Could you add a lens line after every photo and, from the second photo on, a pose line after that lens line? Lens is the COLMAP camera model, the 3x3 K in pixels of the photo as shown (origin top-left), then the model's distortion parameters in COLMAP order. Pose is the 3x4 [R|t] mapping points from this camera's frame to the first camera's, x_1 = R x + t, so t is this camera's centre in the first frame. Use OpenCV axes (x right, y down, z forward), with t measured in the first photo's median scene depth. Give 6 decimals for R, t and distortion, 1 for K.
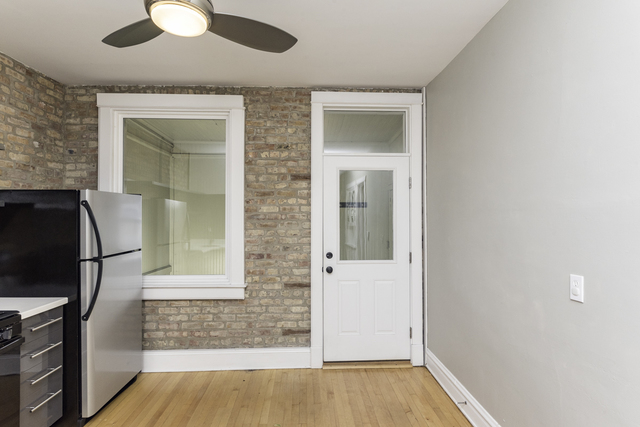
lens RADIAL K [[332.9, 0, 319.6], [0, 332.9, 213.7], [0, 0, 1]] dist [-0.005752, -0.003382]
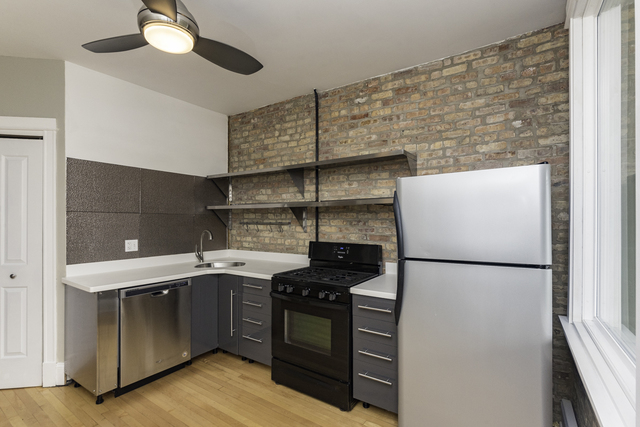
lens RADIAL K [[302.7, 0, 320.0], [0, 302.7, 221.7], [0, 0, 1]] dist [-0.012058, 0.001851]
pose [[-0.595404, 0.005119, -0.803410, 0.054372], [0.014862, 0.999879, -0.004643, 0.032872], [0.803289, -0.014704, -0.595408, 0.998363]]
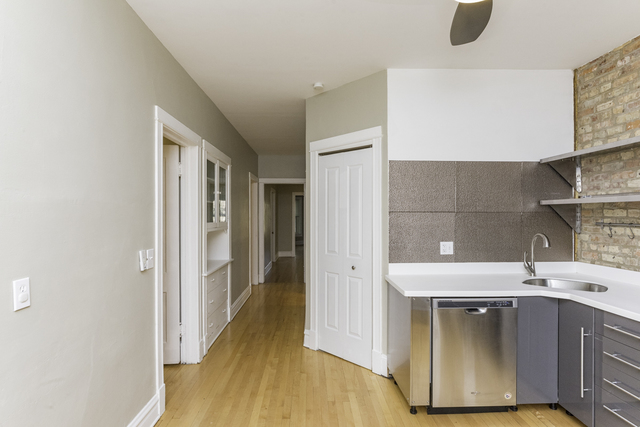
lens RADIAL K [[332.9, 0, 317.2], [0, 332.9, 215.0], [0, 0, 1]] dist [-0.005752, -0.003382]
pose [[-0.999820, 0.006460, 0.017860, -0.005125], [0.006150, 0.999830, -0.017354, 0.013860], [-0.017969, -0.017241, -0.999690, 0.908080]]
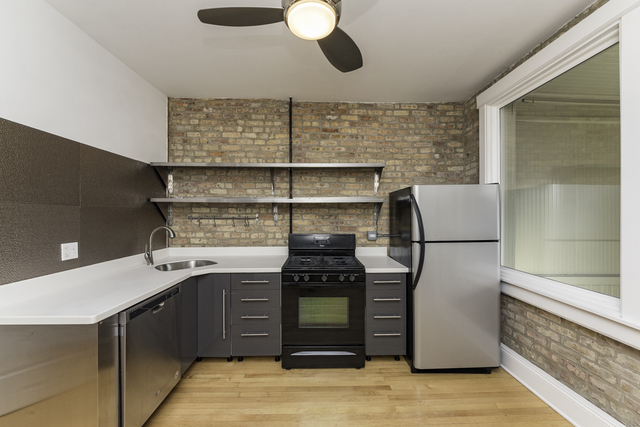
lens RADIAL K [[253.0, 0, 319.3], [0, 253.0, 215.1], [0, 0, 1]] dist [-0.002757, 0.000236]
pose [[-0.019654, 0.005653, -0.999791, 0.196579], [0.016764, 0.999845, 0.005323, 0.020939], [0.999666, -0.016655, -0.019746, 0.501294]]
